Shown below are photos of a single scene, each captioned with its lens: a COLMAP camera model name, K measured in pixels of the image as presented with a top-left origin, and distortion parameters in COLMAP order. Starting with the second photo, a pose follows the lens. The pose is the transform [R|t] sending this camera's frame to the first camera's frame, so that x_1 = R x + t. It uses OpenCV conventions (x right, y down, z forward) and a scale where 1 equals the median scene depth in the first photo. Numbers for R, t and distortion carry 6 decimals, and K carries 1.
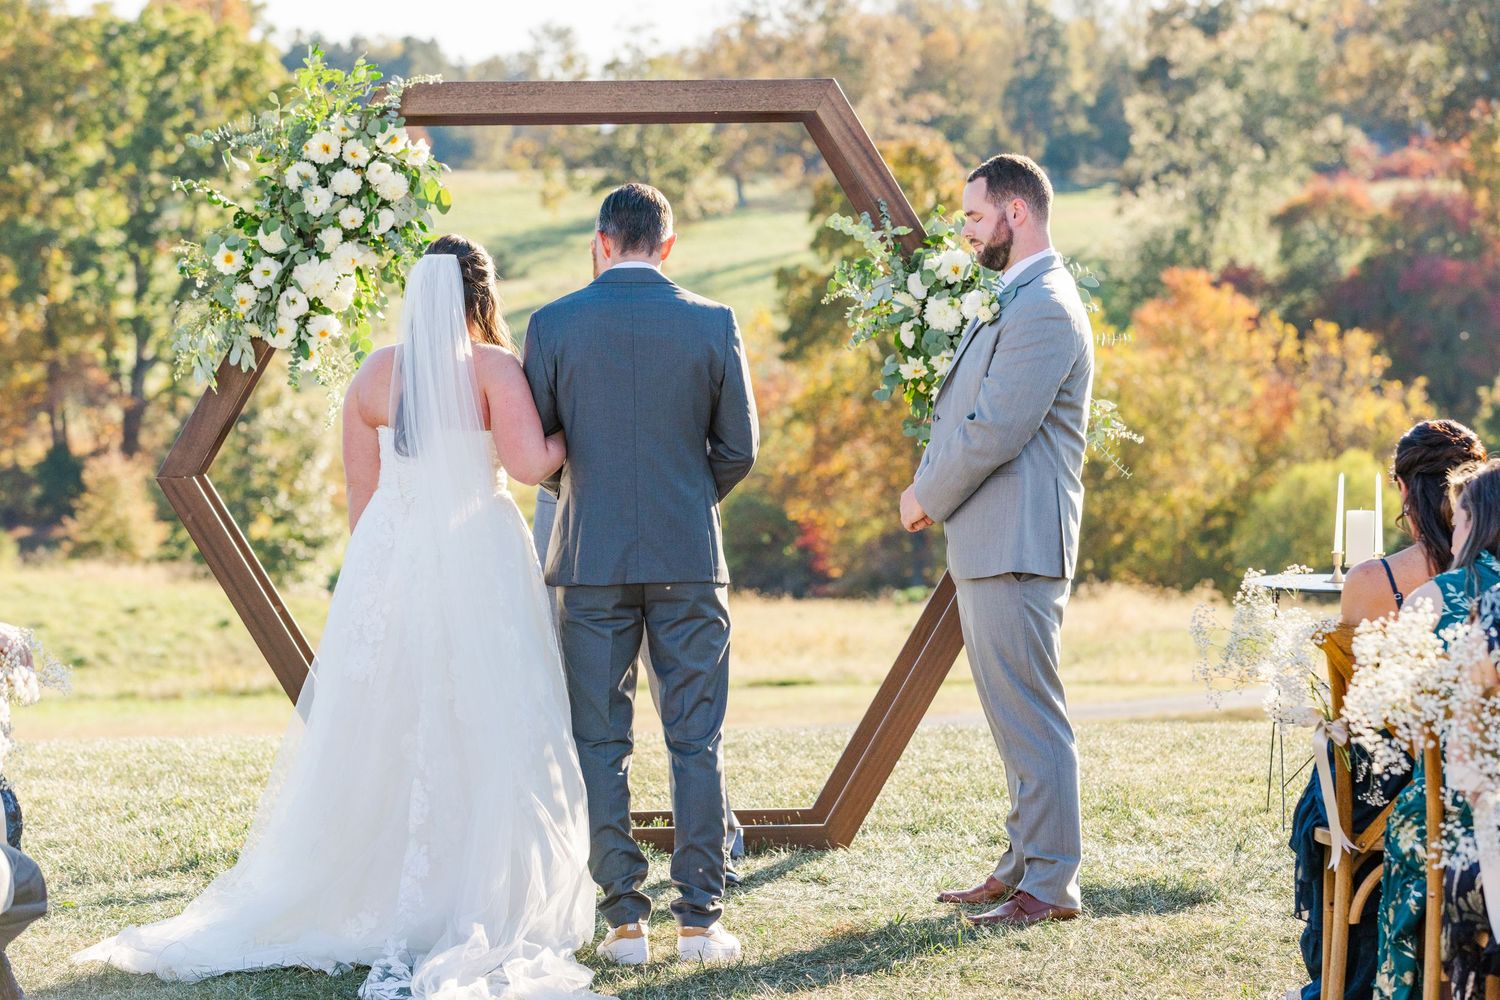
lens RADIAL K [[5413.9, 0, 750.0], [0, 5413.9, 500.3], [0, 0, 1]] dist [-0.103860, 0.000000]
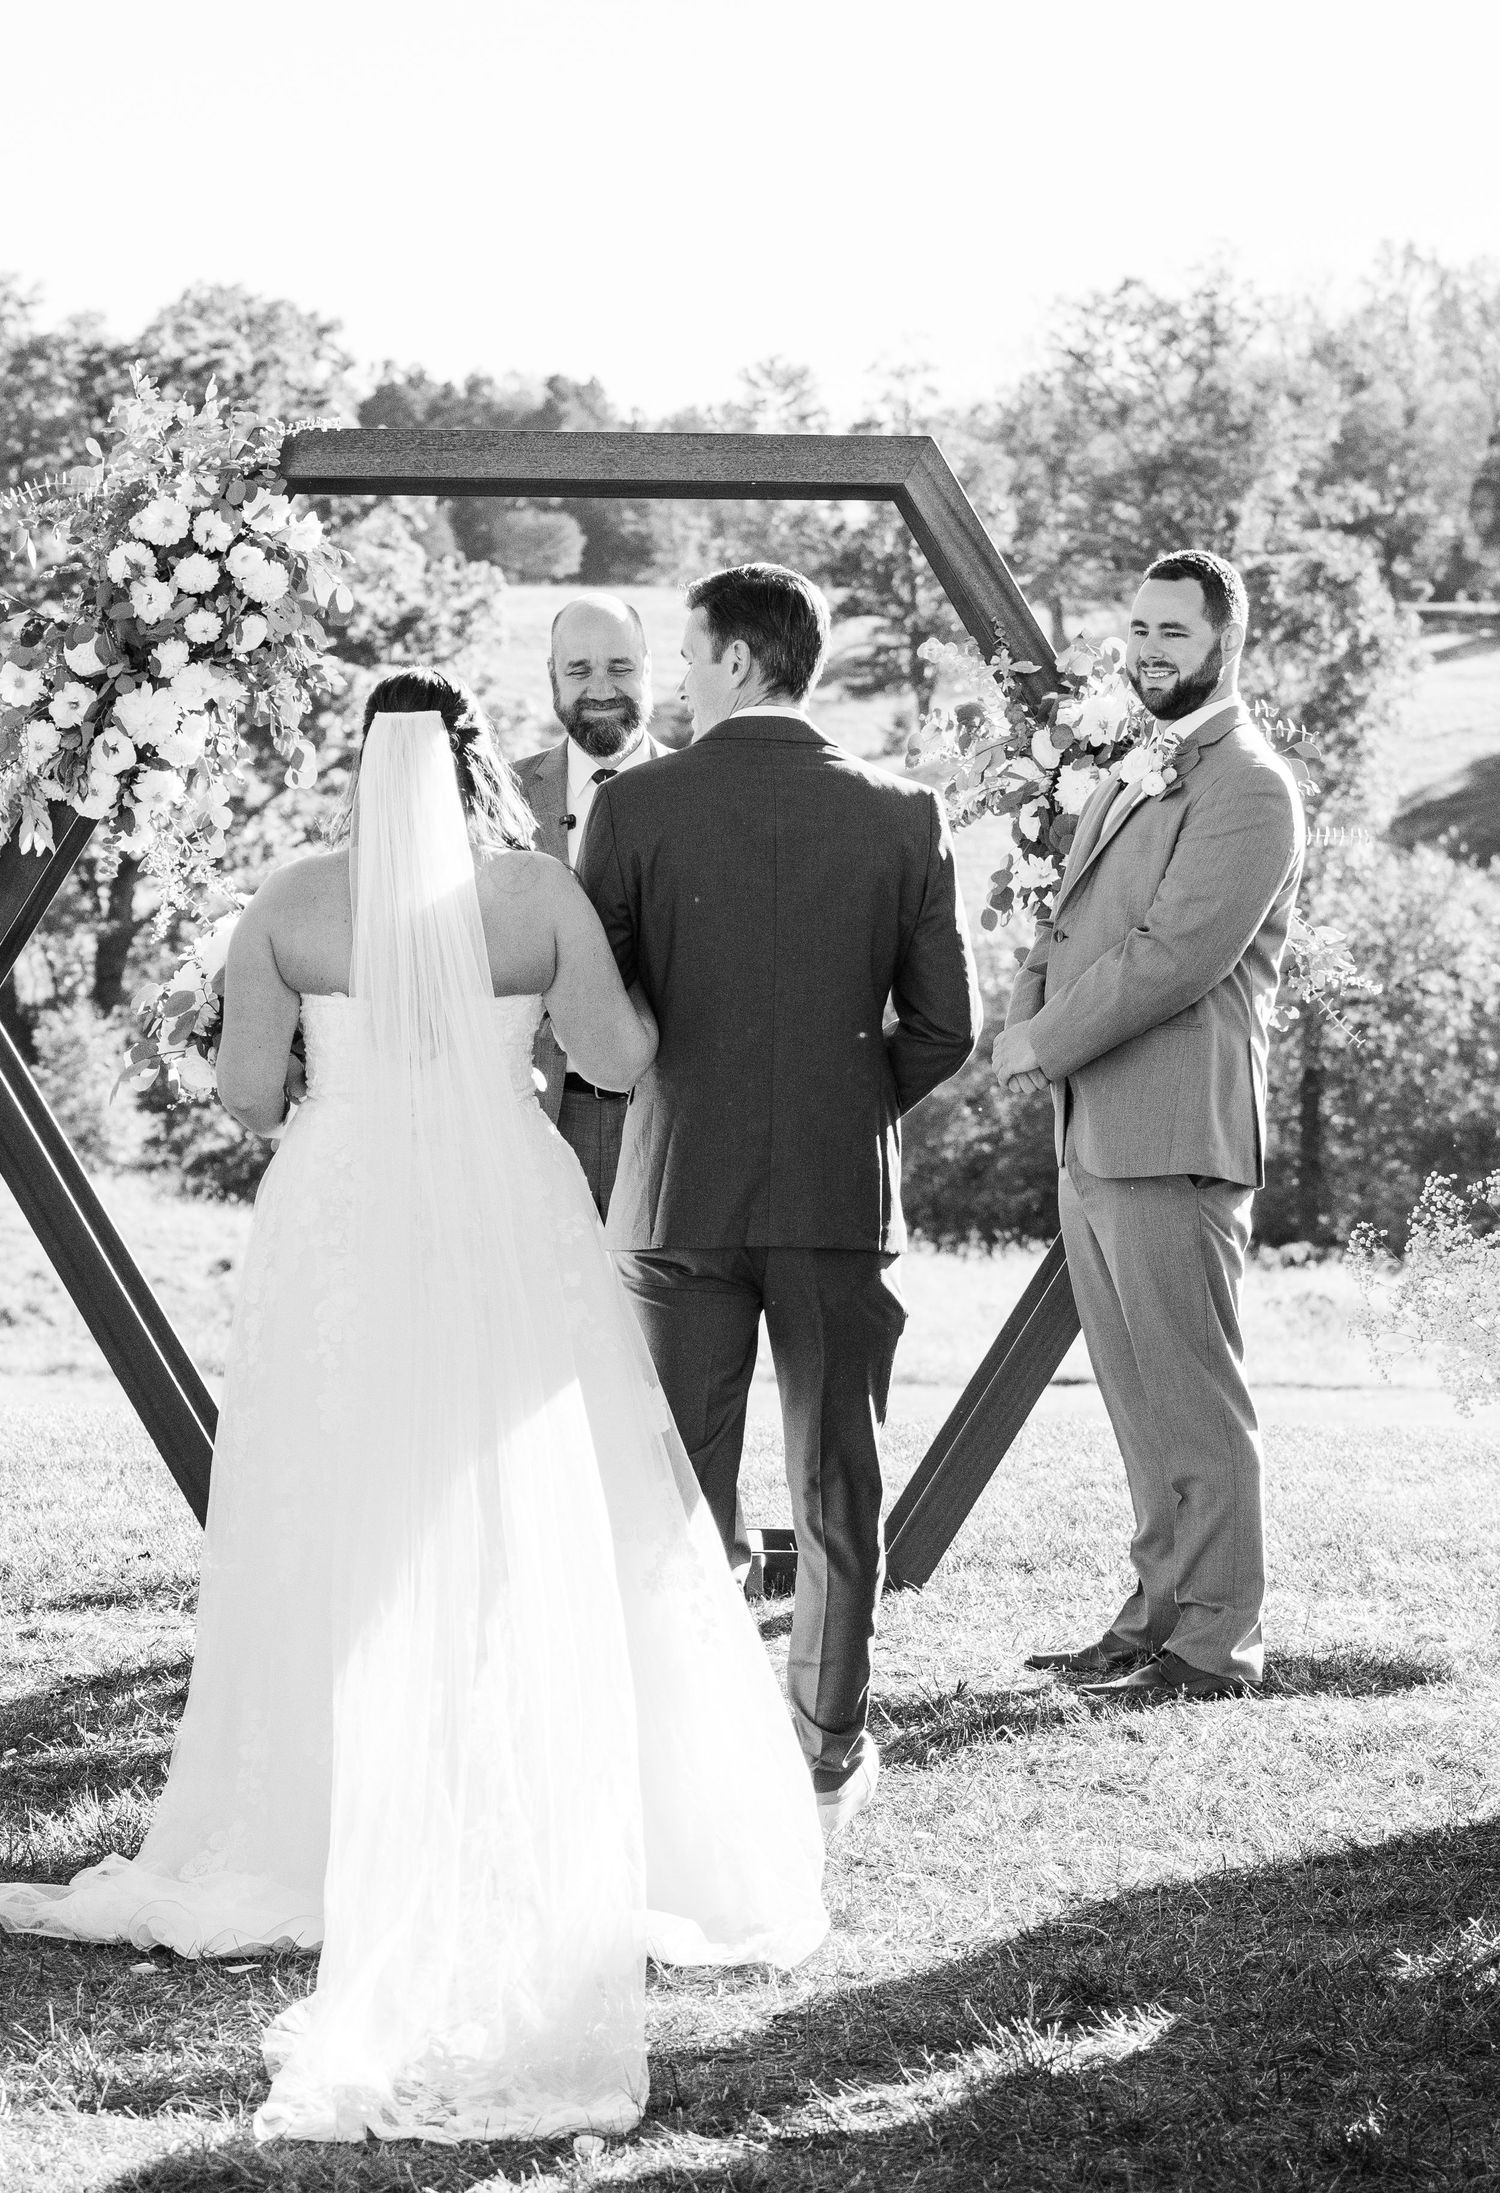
lens RADIAL K [[8761.8, 0, 750.0], [0, 8761.8, 1096.4], [0, 0, 1]] dist [-0.138424, 0.000000]
pose [[0.995708, 0.027108, -0.088494, 0.090875], [-0.027756, 0.999596, -0.006106, 0.010769], [0.088292, 0.008536, 0.996058, -0.076930]]
